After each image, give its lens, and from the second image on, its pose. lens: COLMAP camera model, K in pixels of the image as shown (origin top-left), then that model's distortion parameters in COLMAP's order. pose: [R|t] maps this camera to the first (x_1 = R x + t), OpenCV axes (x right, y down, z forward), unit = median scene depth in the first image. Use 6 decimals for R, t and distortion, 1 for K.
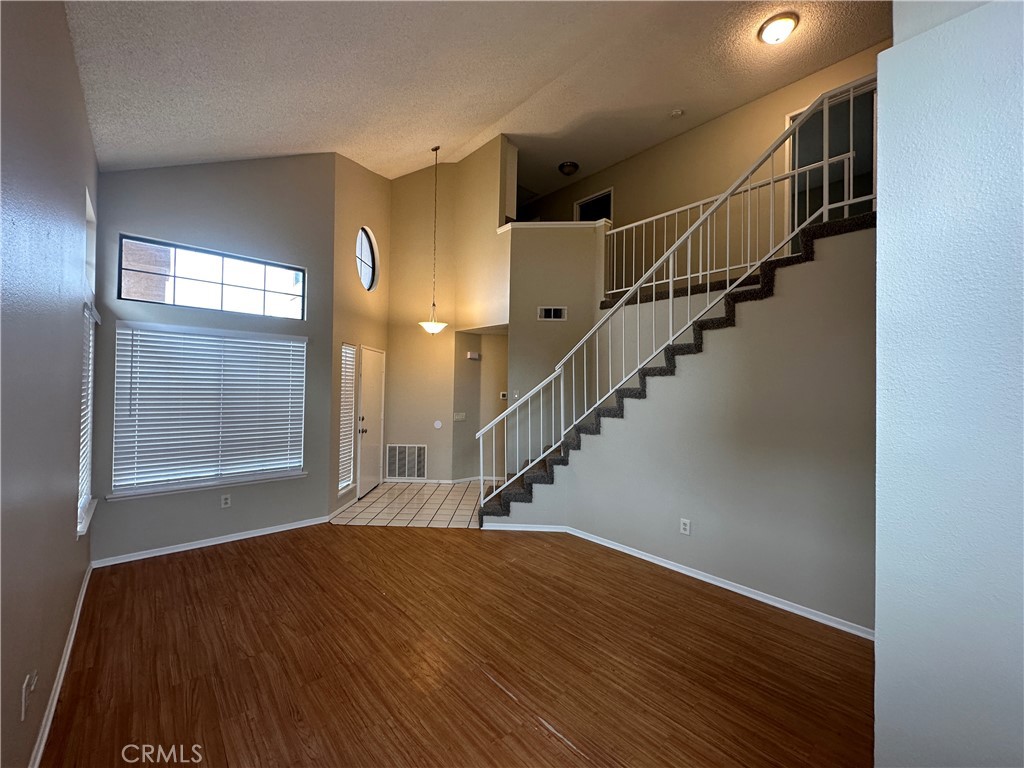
lens RADIAL K [[408.3, 0, 510.7], [0, 408.3, 383.6], [0, 0, 1]] dist [-0.000595, -0.000235]
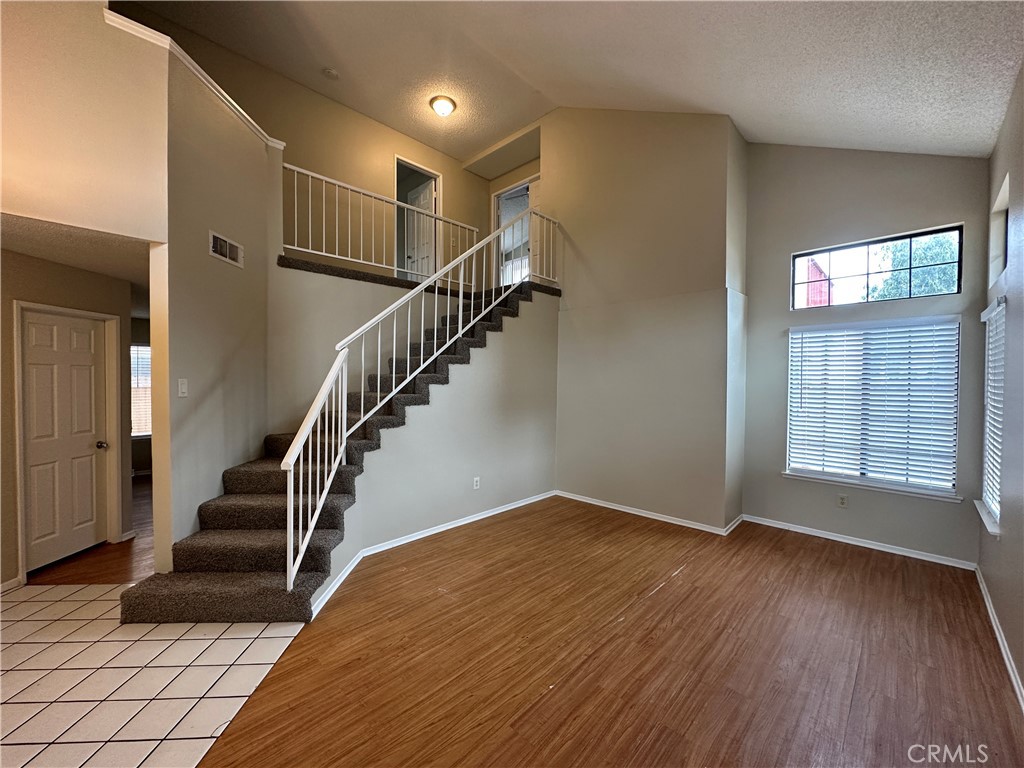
lens RADIAL K [[408.3, 0, 510.7], [0, 408.3, 383.6], [0, 0, 1]] dist [-0.000595, -0.000235]
pose [[-0.065130, -0.030302, 0.997417, -0.863810], [-0.017773, 0.999415, 0.029202, -0.000241], [-0.997719, -0.015825, -0.065630, 1.008665]]
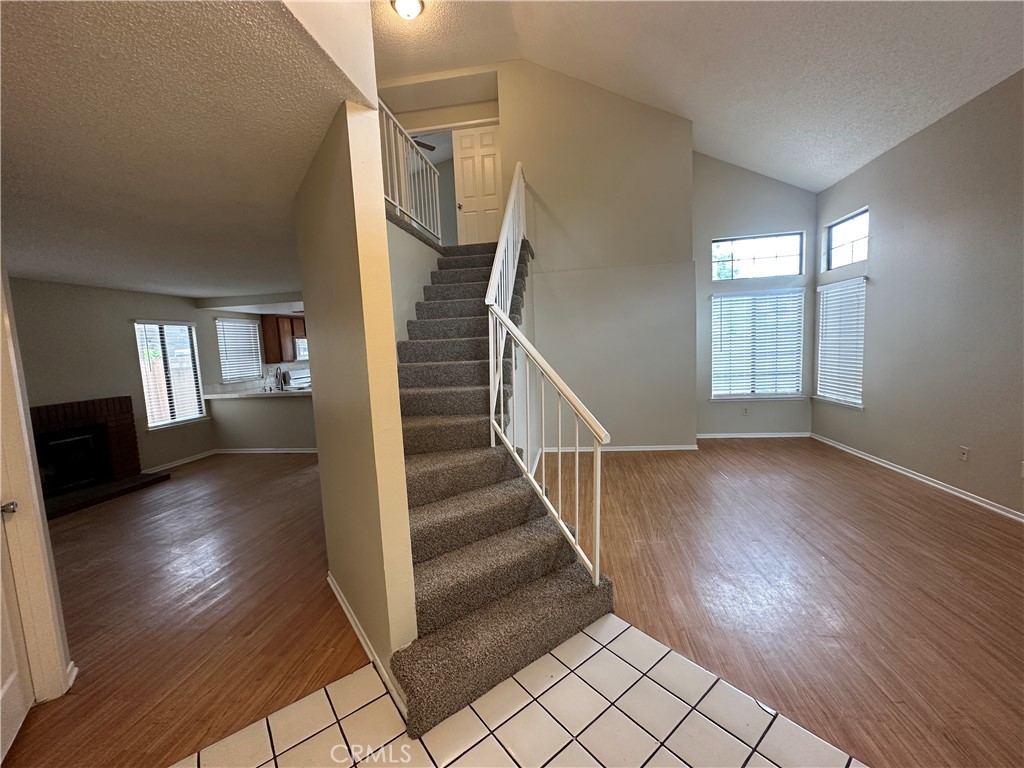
lens RADIAL K [[408.3, 0, 510.7], [0, 408.3, 383.6], [0, 0, 1]] dist [-0.000595, -0.000235]
pose [[-0.633874, -0.058620, 0.771211, -0.486854], [0.030152, 0.994493, 0.100373, 0.028399], [-0.772848, 0.086877, -0.628616, 1.843360]]
